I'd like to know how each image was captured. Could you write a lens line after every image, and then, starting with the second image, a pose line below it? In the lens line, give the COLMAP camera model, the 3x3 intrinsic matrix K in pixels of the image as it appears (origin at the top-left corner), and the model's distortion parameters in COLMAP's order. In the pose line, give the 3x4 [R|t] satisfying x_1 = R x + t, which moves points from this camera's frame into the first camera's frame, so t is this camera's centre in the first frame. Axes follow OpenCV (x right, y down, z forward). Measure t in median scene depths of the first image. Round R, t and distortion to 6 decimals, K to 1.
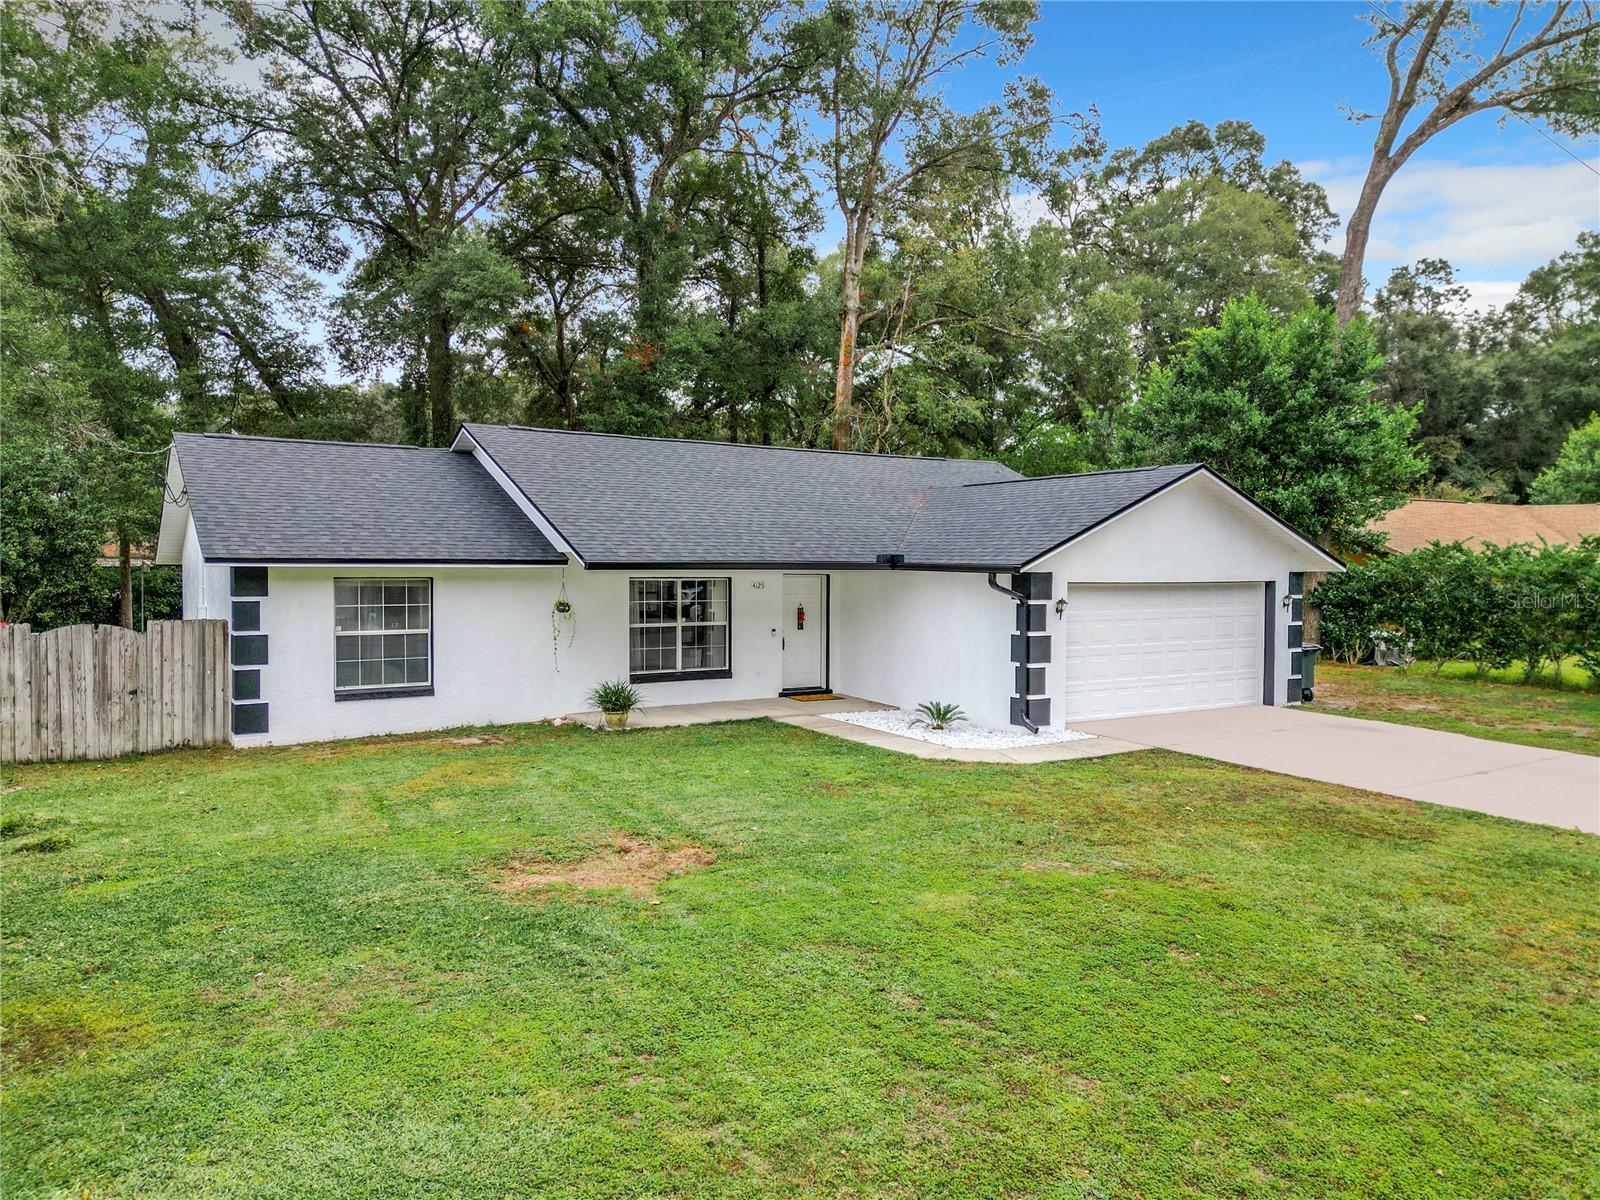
lens RADIAL K [[1122.3, 0, 800.0], [0, 1122.3, 600.0], [0, 0, 1]] dist [0.081073, -0.082409]
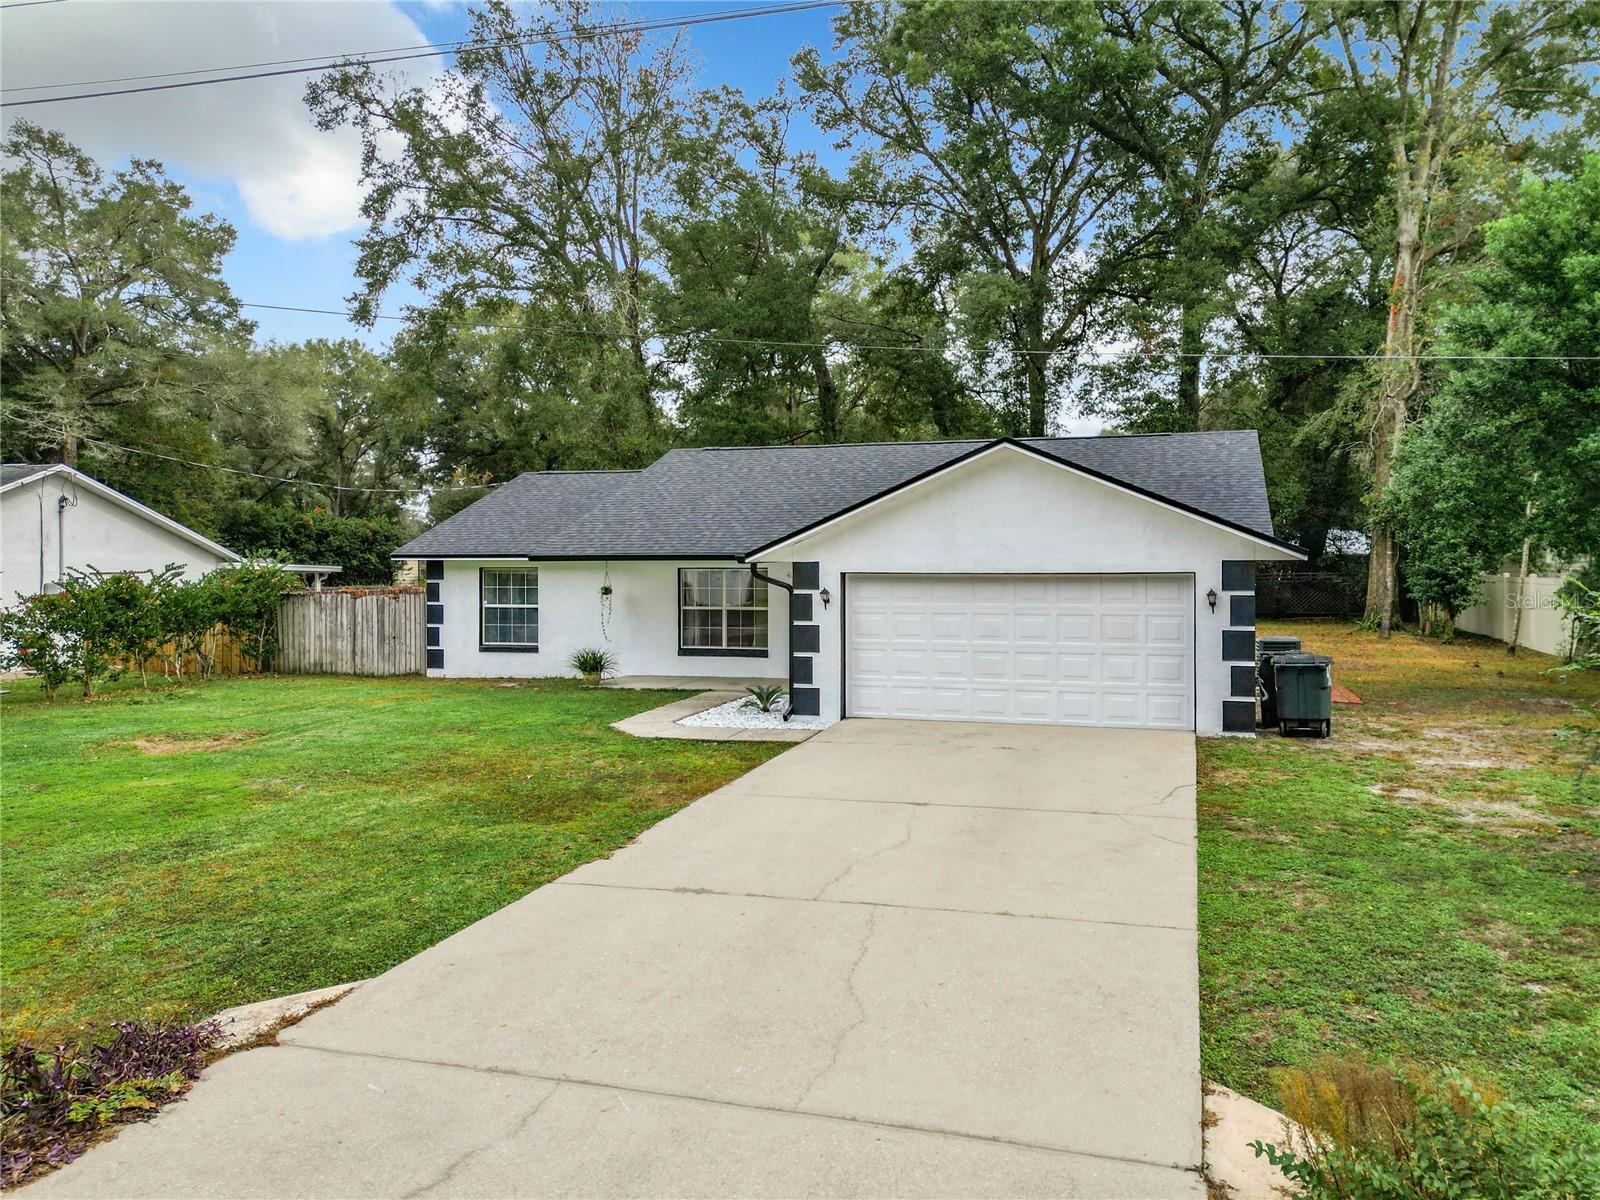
lens RADIAL K [[1145.0, 0, 872.1], [0, 1145.0, 574.6], [0, 0, 1]] dist [0.076280, -0.091550]
pose [[0.673745, 0.004142, -0.738952, 1.005863], [-0.017701, 0.999788, -0.010535, -0.003807], [0.738752, 0.020178, 0.673675, 0.351832]]
